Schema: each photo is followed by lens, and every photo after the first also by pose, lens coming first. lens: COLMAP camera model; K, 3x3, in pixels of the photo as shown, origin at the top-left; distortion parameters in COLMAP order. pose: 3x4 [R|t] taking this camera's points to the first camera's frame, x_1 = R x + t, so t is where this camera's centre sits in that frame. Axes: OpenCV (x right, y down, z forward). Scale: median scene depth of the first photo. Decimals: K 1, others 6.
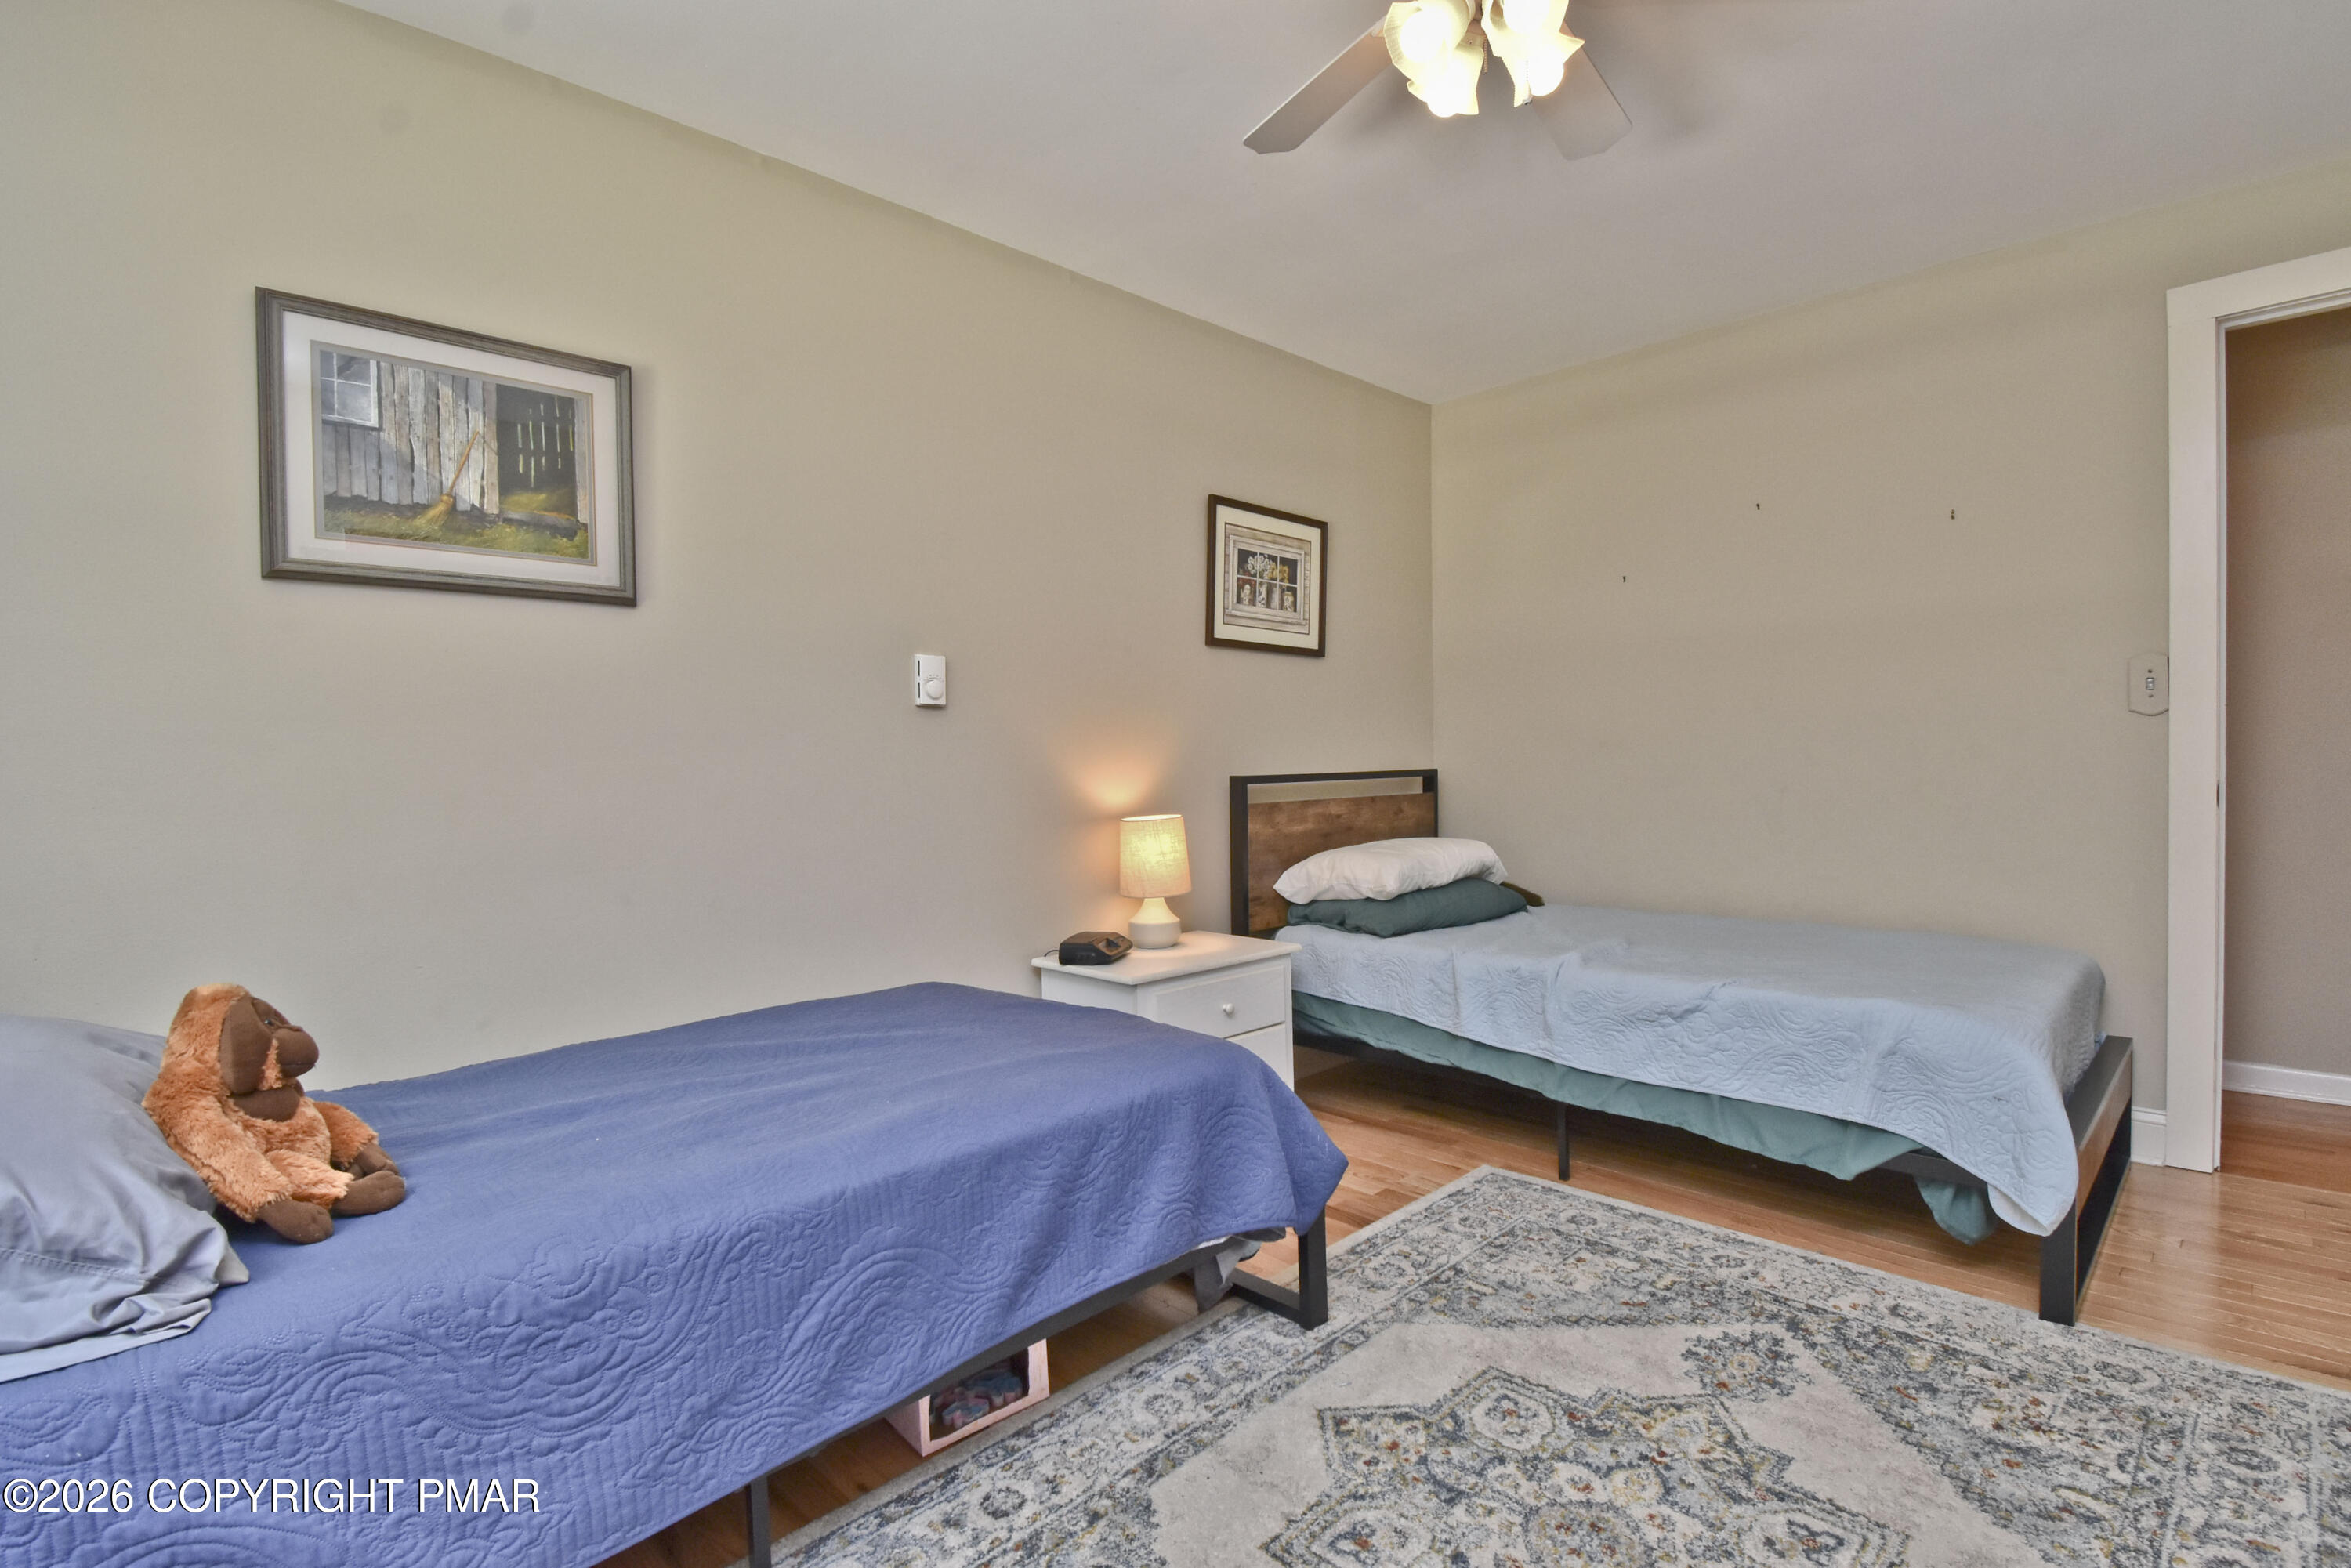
lens RADIAL K [[1100.1, 0, 1239.8], [0, 1100.1, 791.7], [0, 0, 1]] dist [0.019197, -0.026295]
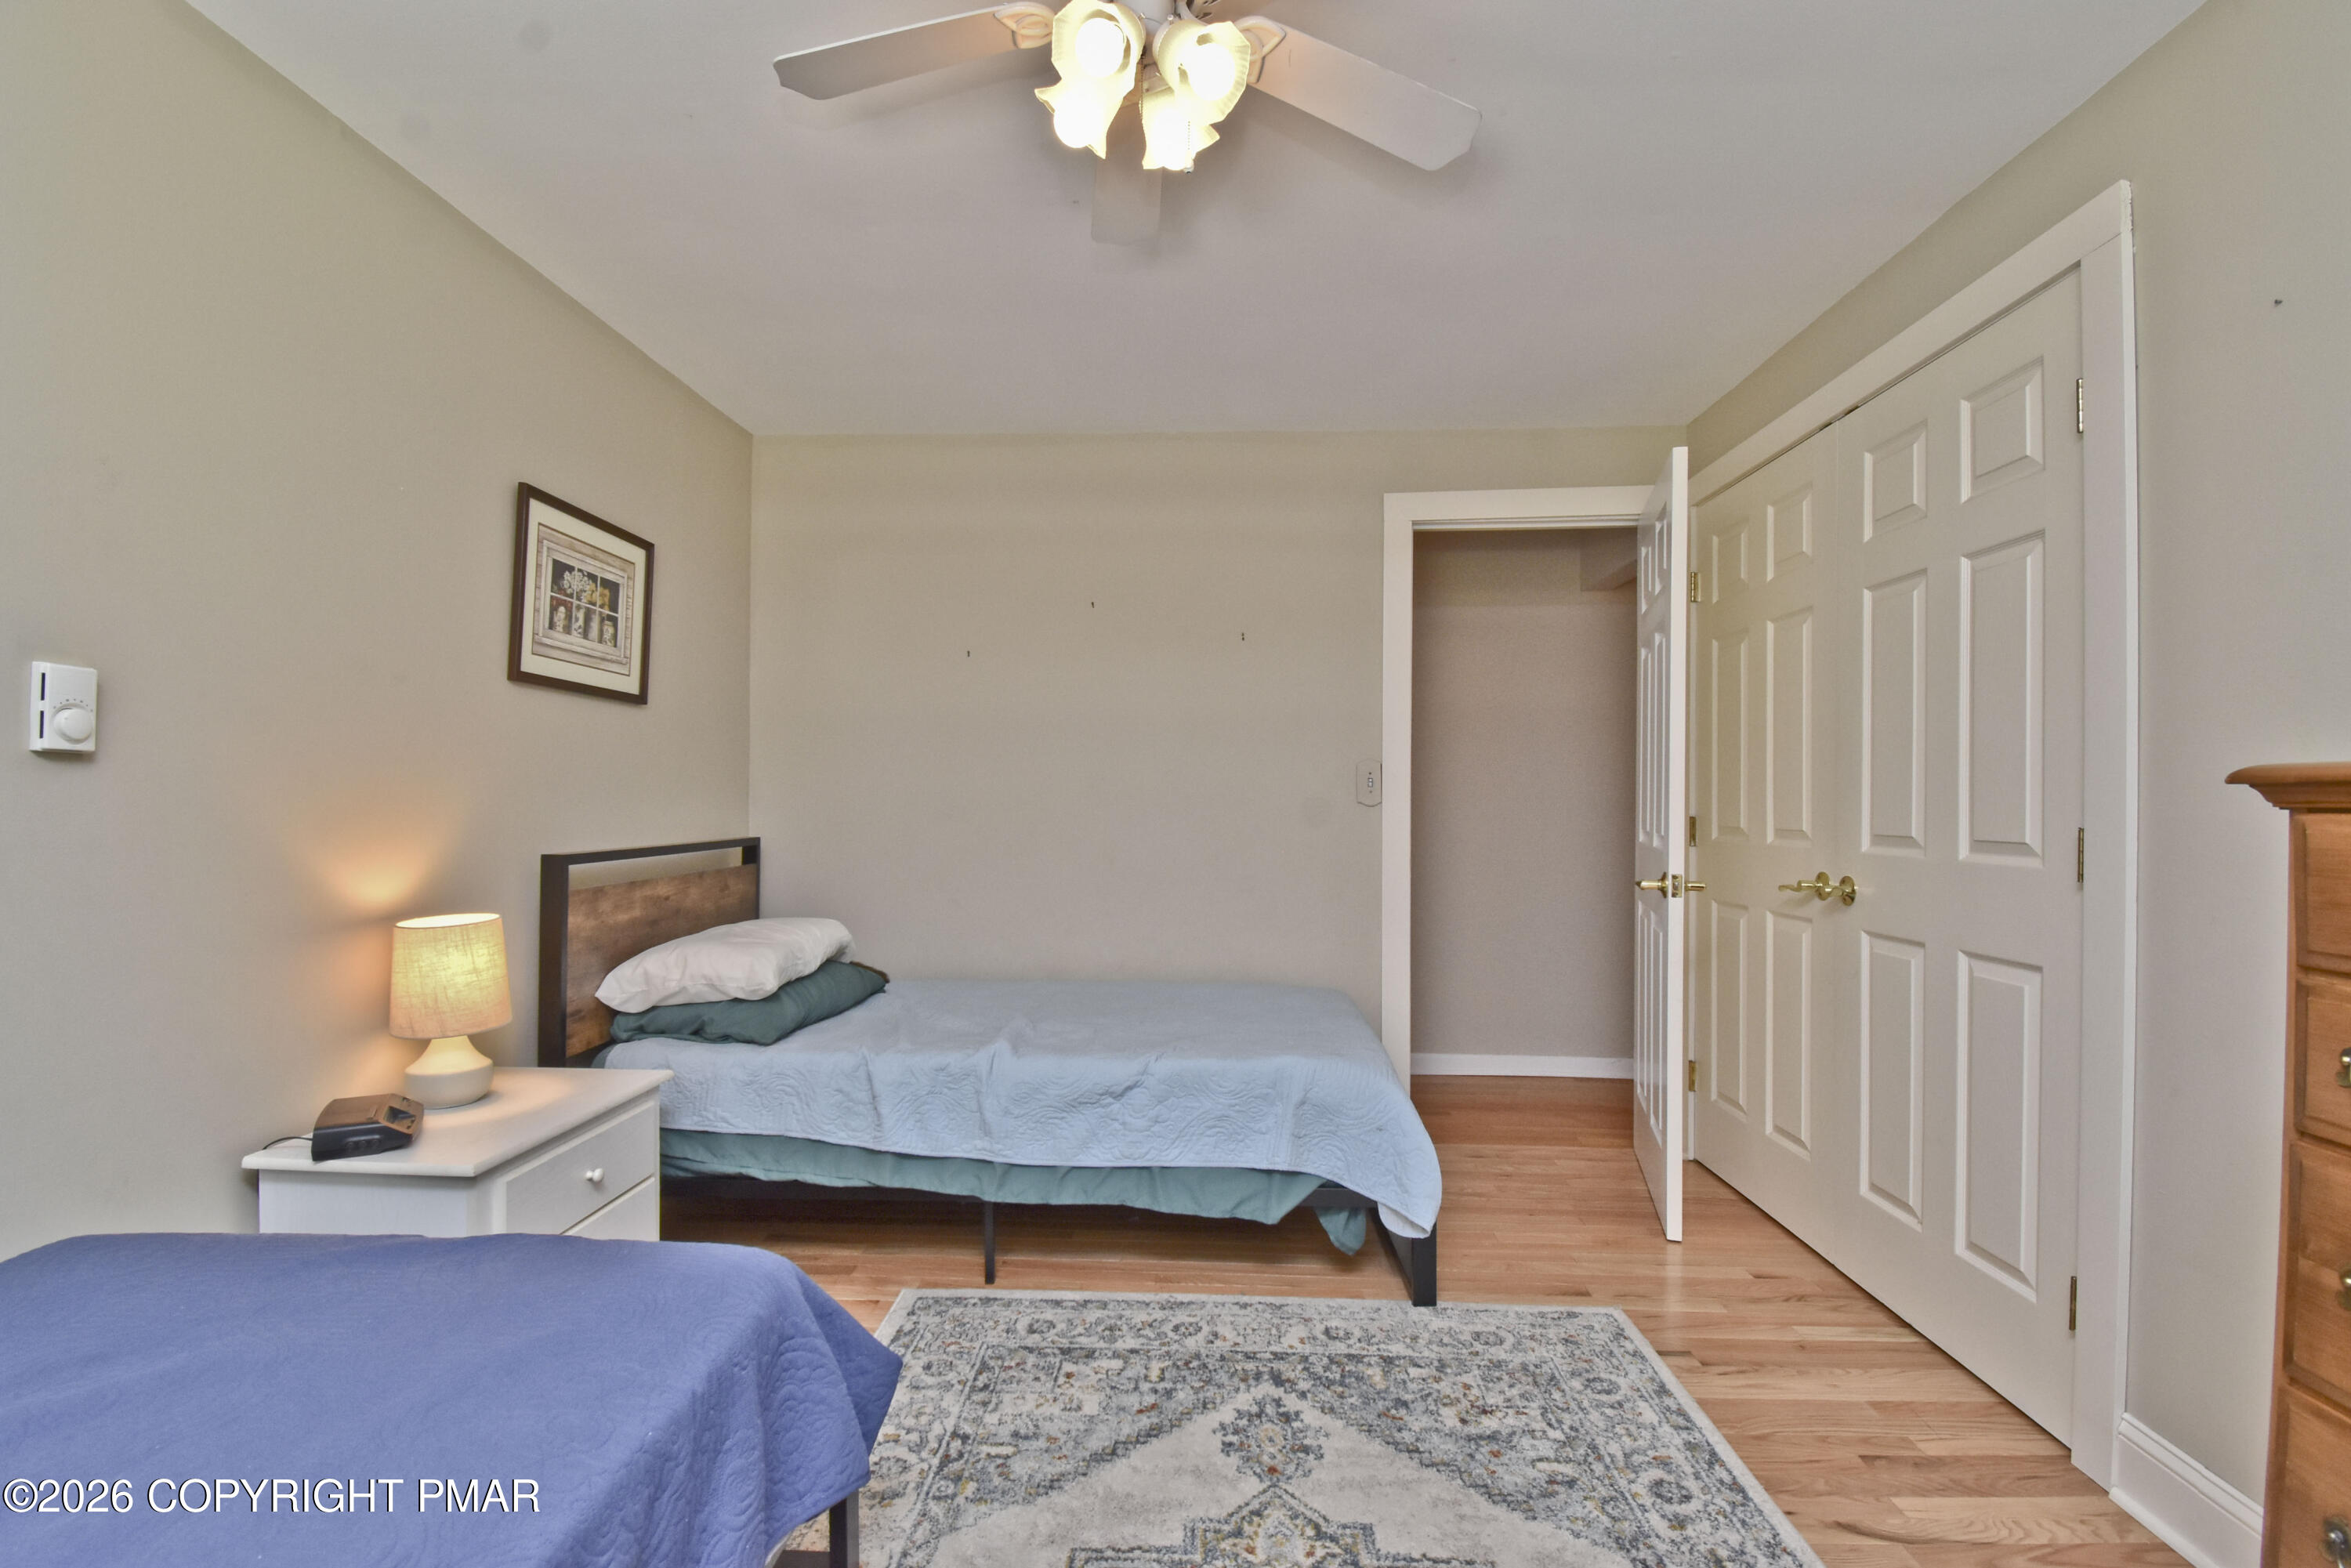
lens RADIAL K [[1041.3, 0, 1173.6], [0, 1041.3, 798.0], [0, 0, 1]] dist [0.016071, -0.022485]
pose [[0.753558, 0.024079, 0.656940, -0.253853], [-0.001841, 0.999402, -0.034520, -0.047896], [-0.657378, 0.024803, 0.753152, 0.278008]]
